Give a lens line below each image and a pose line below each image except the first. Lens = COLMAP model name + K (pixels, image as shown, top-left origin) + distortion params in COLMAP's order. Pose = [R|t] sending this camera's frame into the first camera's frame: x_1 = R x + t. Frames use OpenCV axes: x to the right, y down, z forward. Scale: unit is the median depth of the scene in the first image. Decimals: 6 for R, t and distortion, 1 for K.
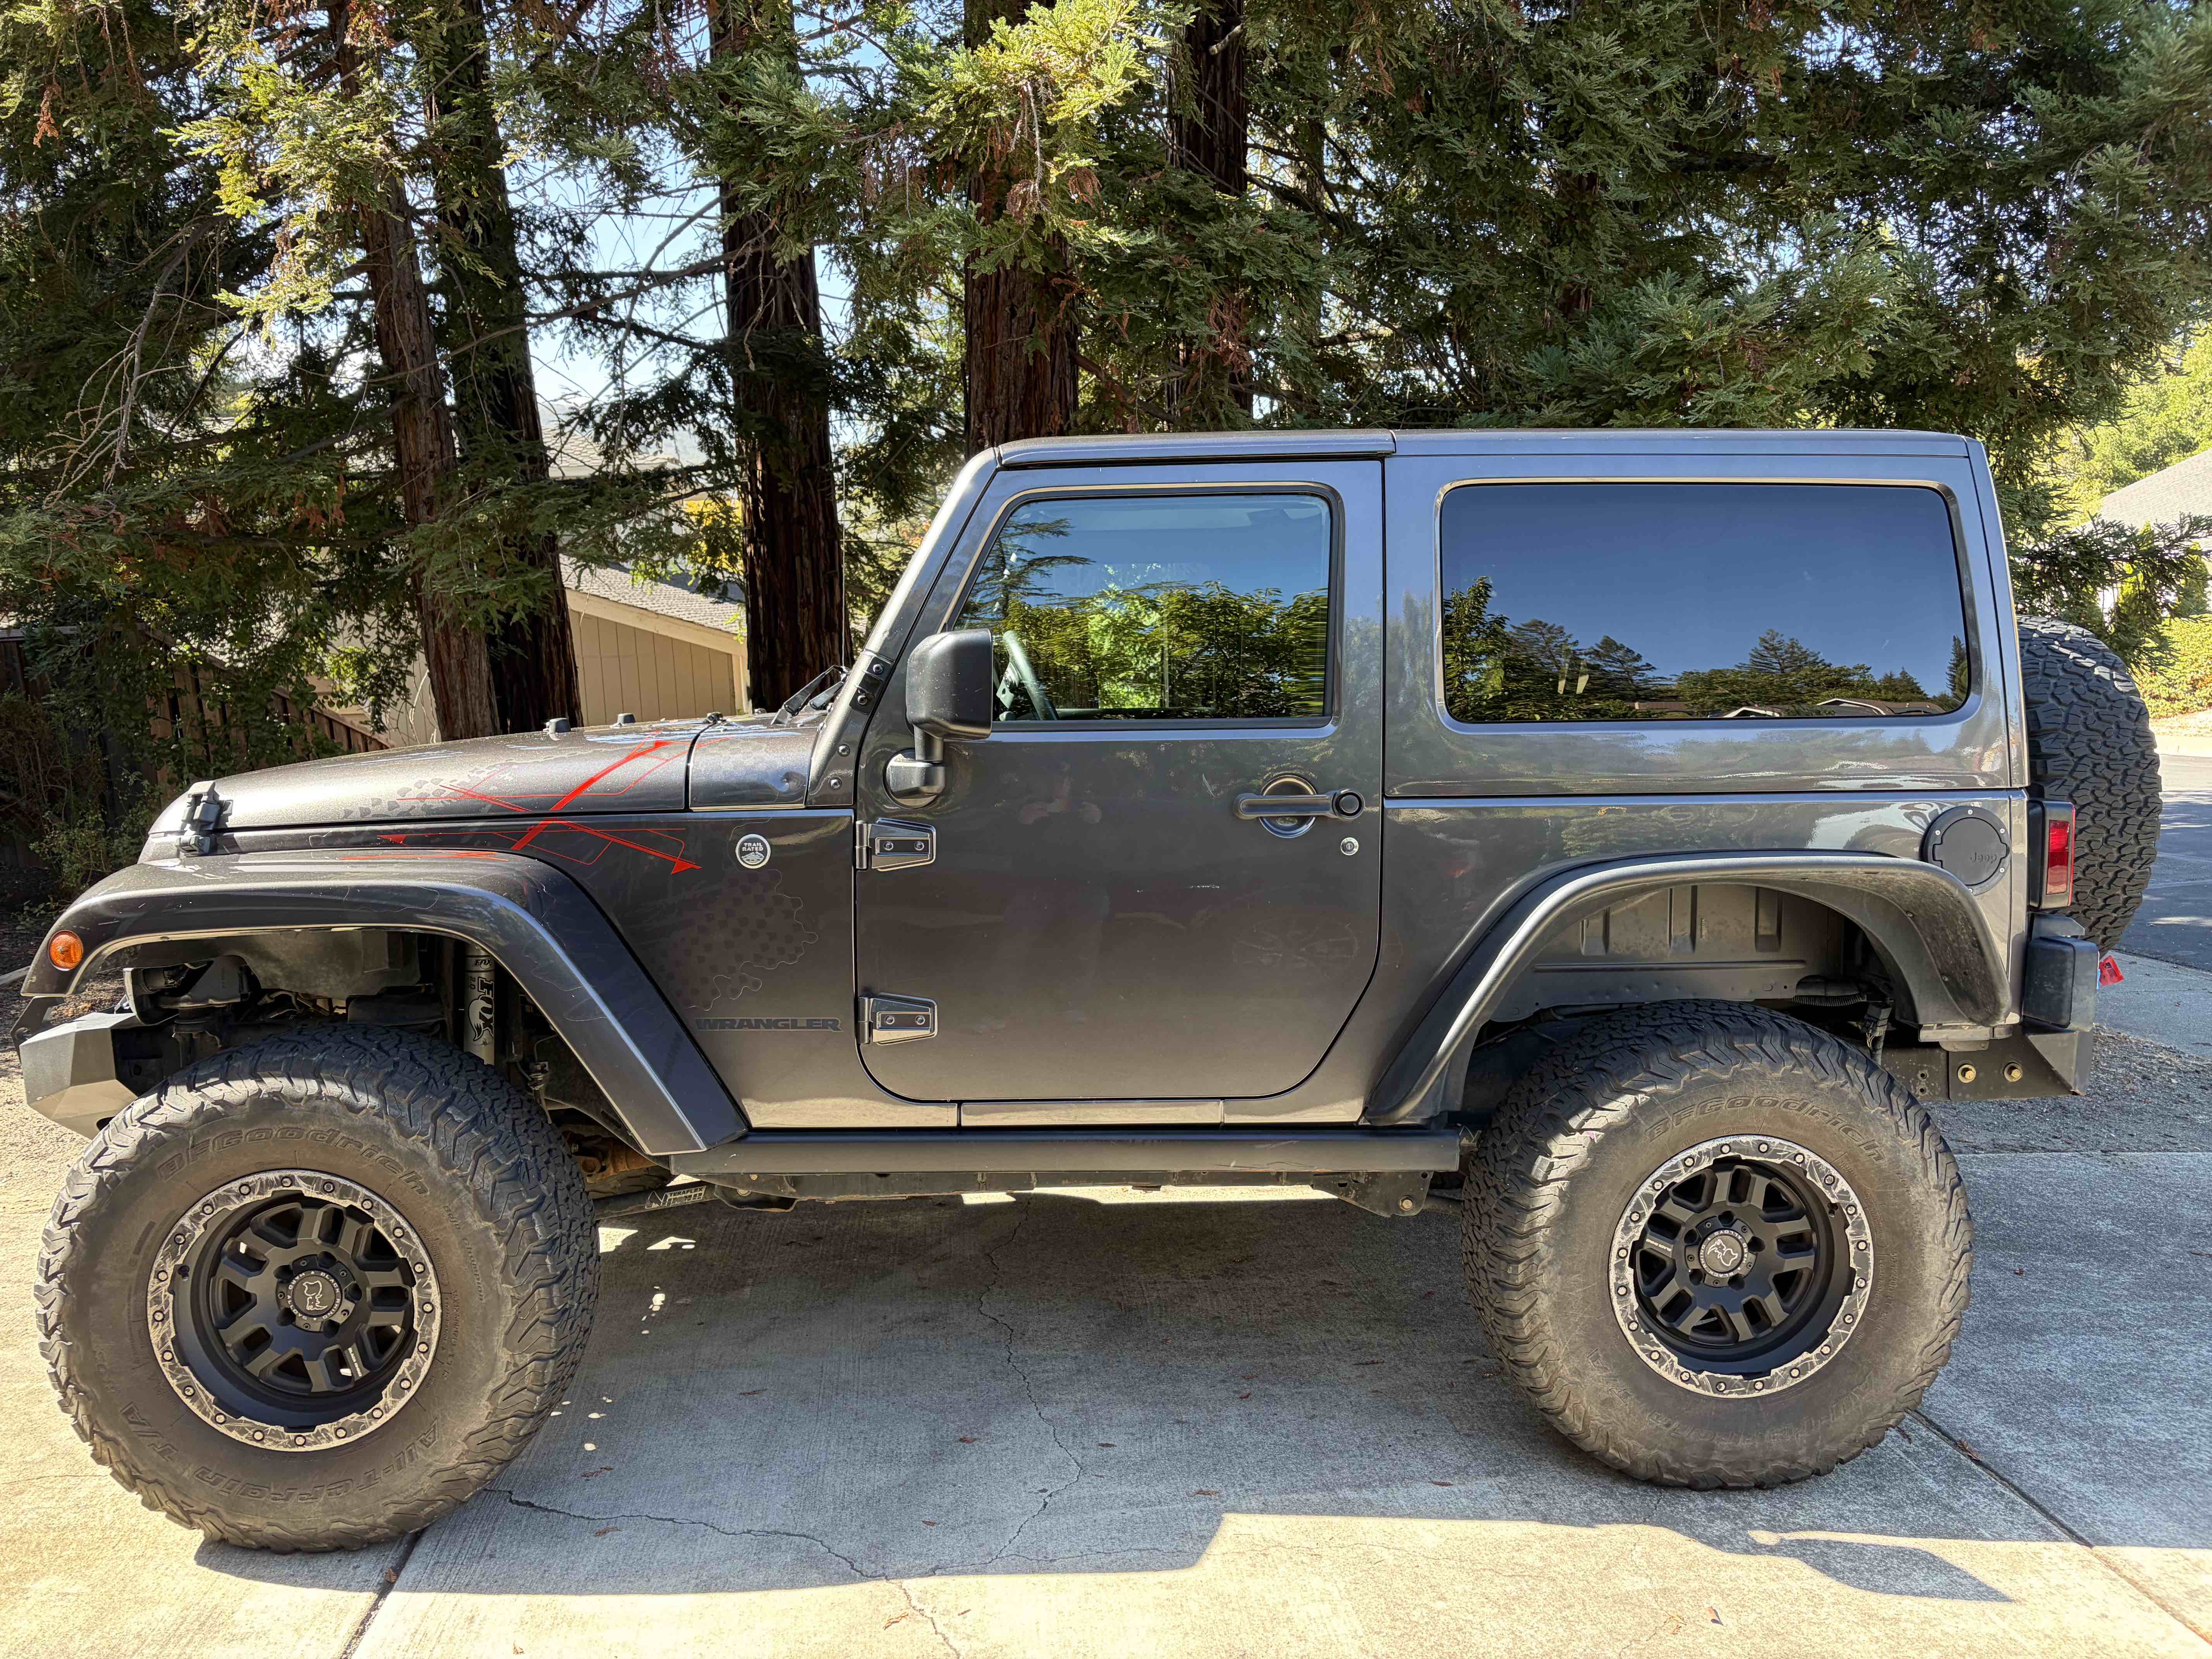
lens RADIAL K [[1665.7, 0, 1086.6], [0, 1665.7, 832.1], [0, 0, 1]] dist [0.001941, 0.012556]
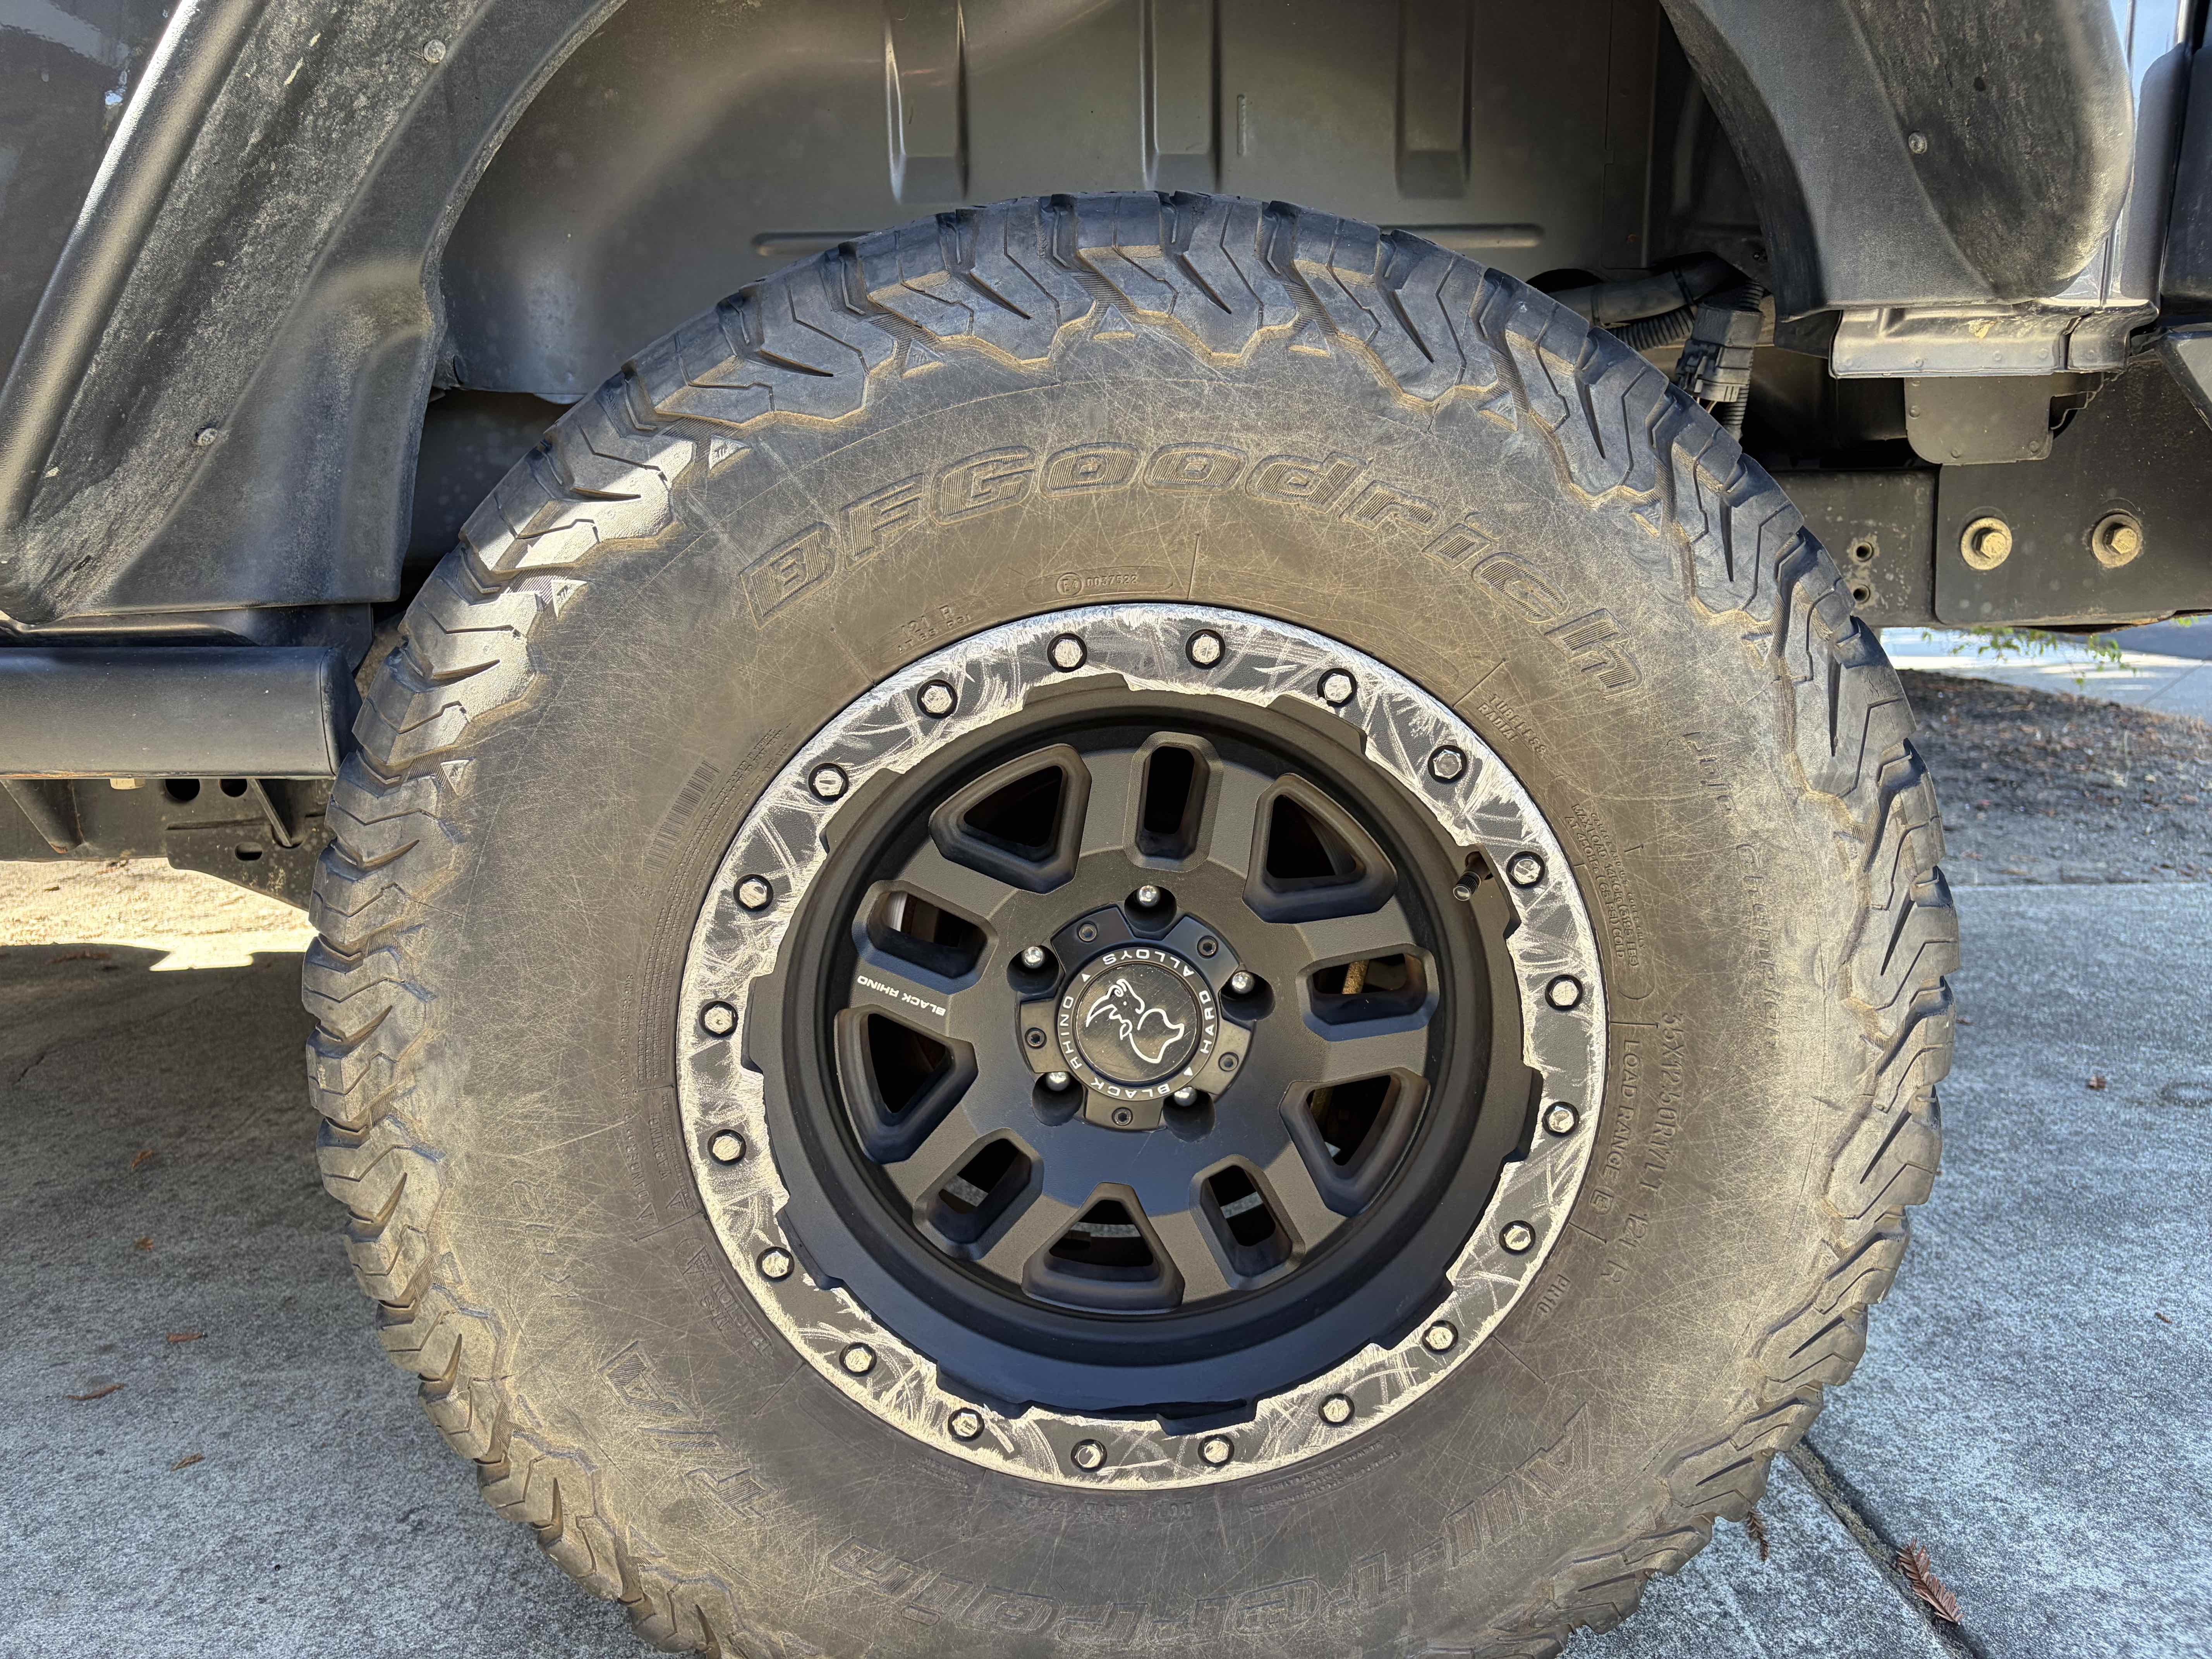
lens RADIAL K [[1665.7, 0, 1123.7], [0, 1665.7, 832.7], [0, 0, 1]] dist [0.001941, 0.012556]
pose [[0.999726, -0.004565, -0.022969, 0.394972], [0.006984, 0.994304, 0.106355, 0.188771], [0.022353, -0.106486, 0.994063, 0.713716]]
